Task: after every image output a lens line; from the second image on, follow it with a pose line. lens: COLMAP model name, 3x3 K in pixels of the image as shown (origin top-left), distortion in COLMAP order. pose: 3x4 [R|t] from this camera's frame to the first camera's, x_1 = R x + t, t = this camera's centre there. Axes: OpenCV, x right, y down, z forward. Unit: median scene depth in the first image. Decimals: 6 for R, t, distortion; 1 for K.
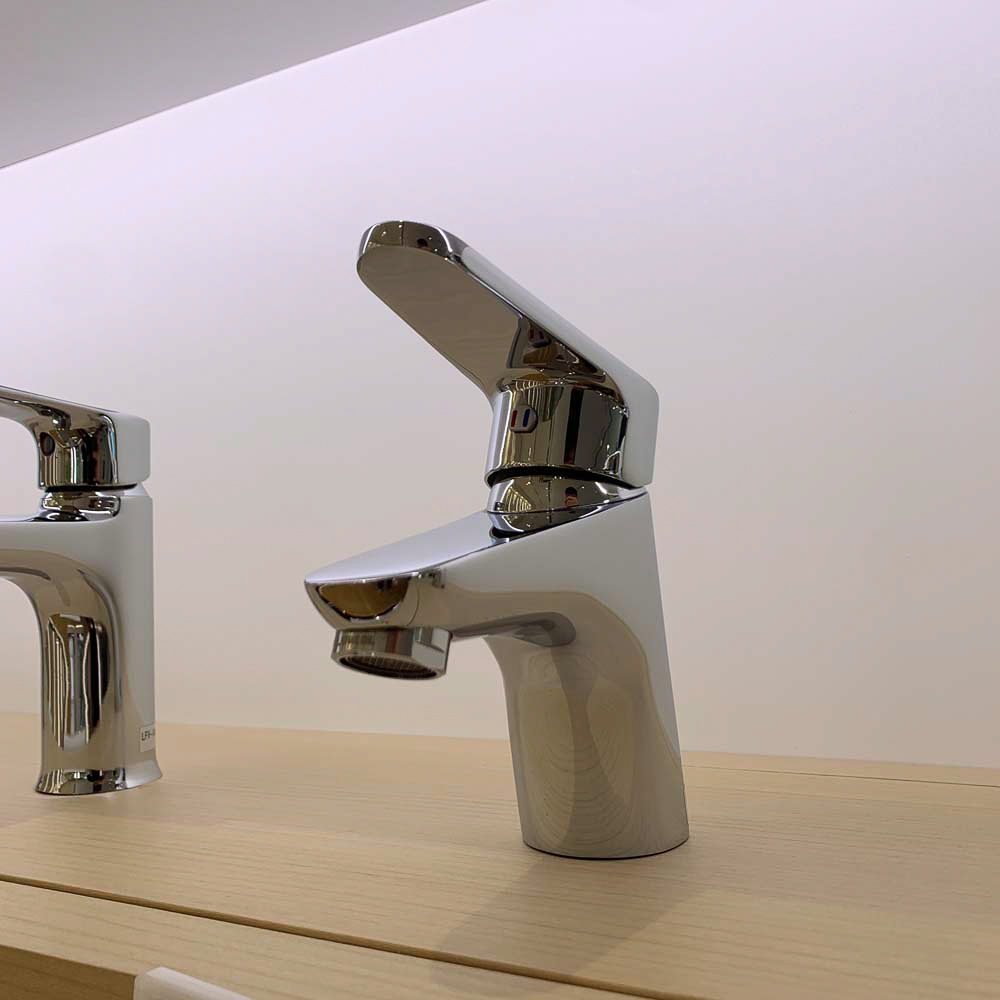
lens RADIAL K [[1087.4, 0, 500.0], [0, 1087.4, 500.0], [0, 0, 1]] dist [0.034791, -0.097371]
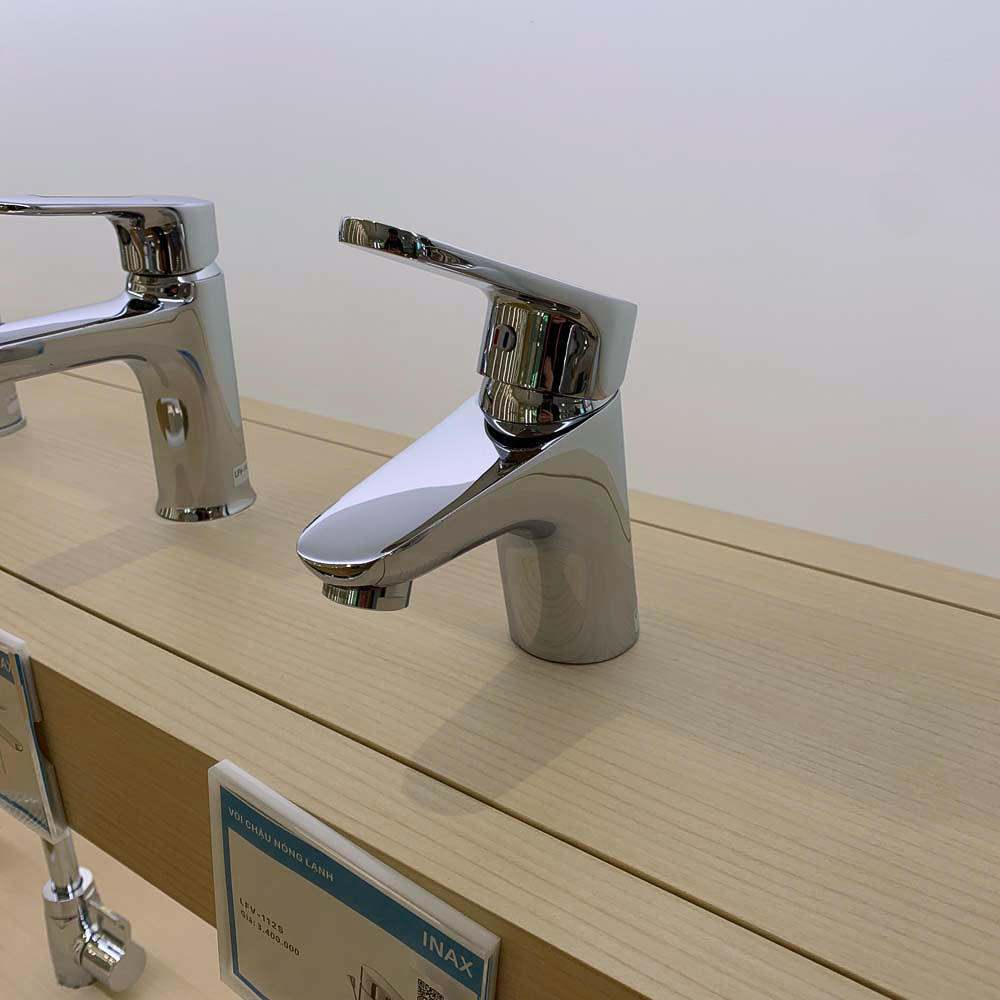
lens RADIAL K [[1087.4, 0, 500.0], [0, 1087.4, 500.0], [0, 0, 1]] dist [0.034791, -0.097371]
pose [[0.990247, 0.068716, -0.121199, 0.160055], [-0.007781, 0.895826, 0.444337, -0.412139], [0.139106, -0.439061, 0.887623, -0.084688]]
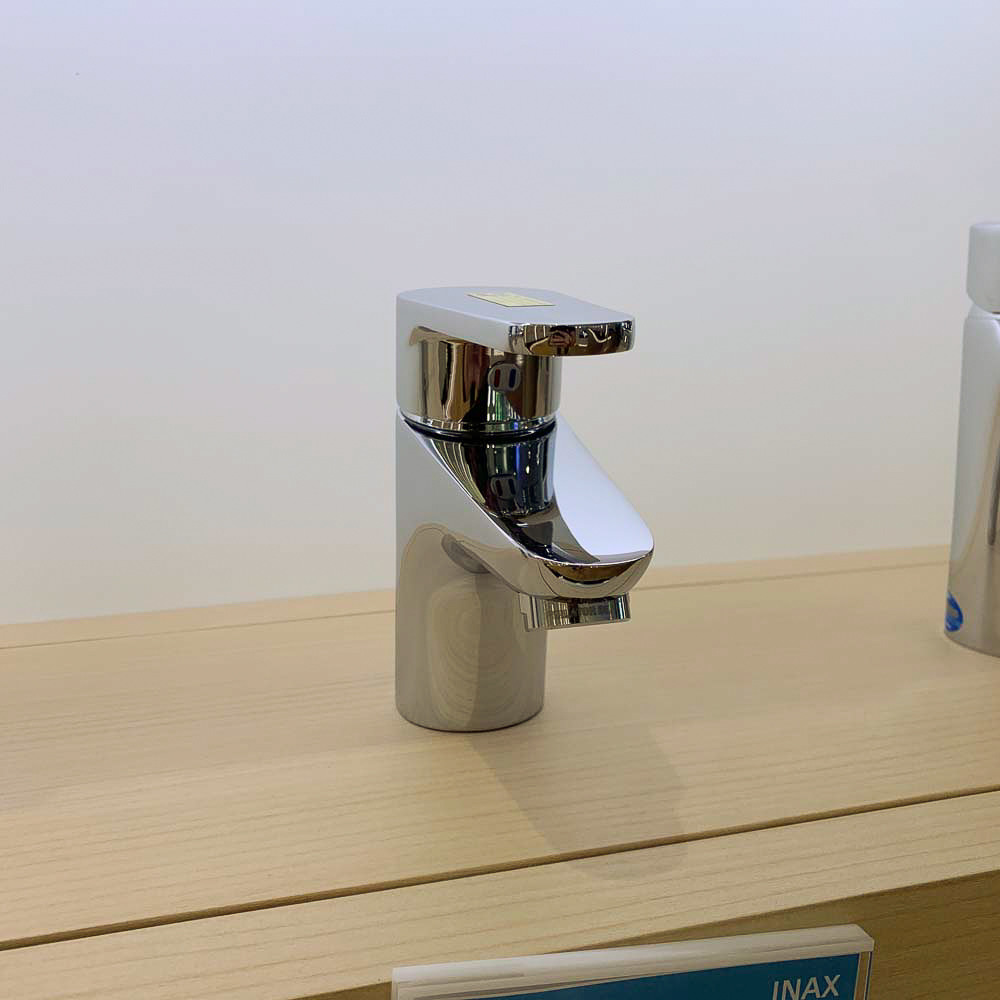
lens RADIAL K [[1087.4, 0, 500.0], [0, 1087.4, 500.0], [0, 0, 1]] dist [0.034791, -0.097371]
pose [[0.714775, -0.124235, 0.688231, -0.641868], [-0.046657, 0.973432, 0.224174, -0.147477], [-0.697796, -0.192345, 0.689989, 0.259262]]
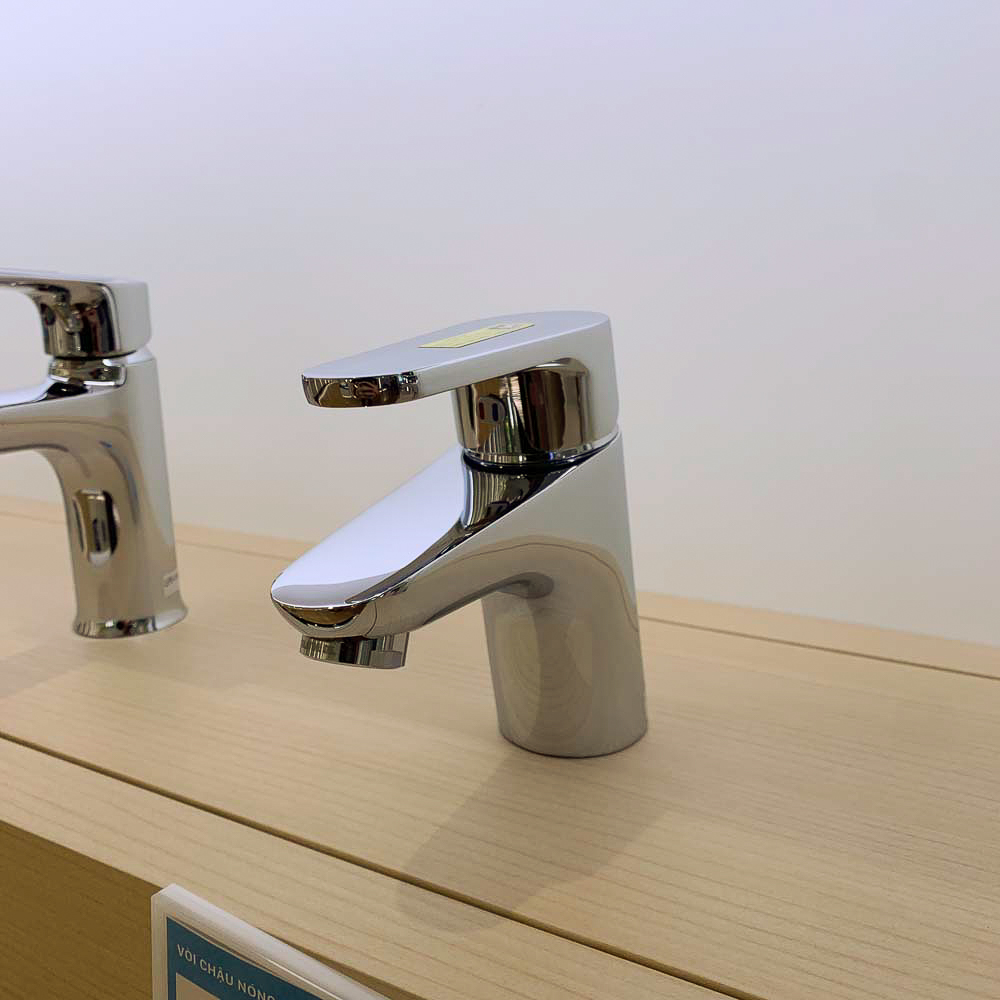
lens RADIAL K [[1087.4, 0, 500.0], [0, 1087.4, 500.0], [0, 0, 1]] dist [0.034791, -0.097371]
pose [[0.998954, 0.016604, -0.042609, 0.067844], [-0.003626, 0.957579, 0.288148, -0.239244], [0.045586, -0.287692, 0.956637, -0.003149]]
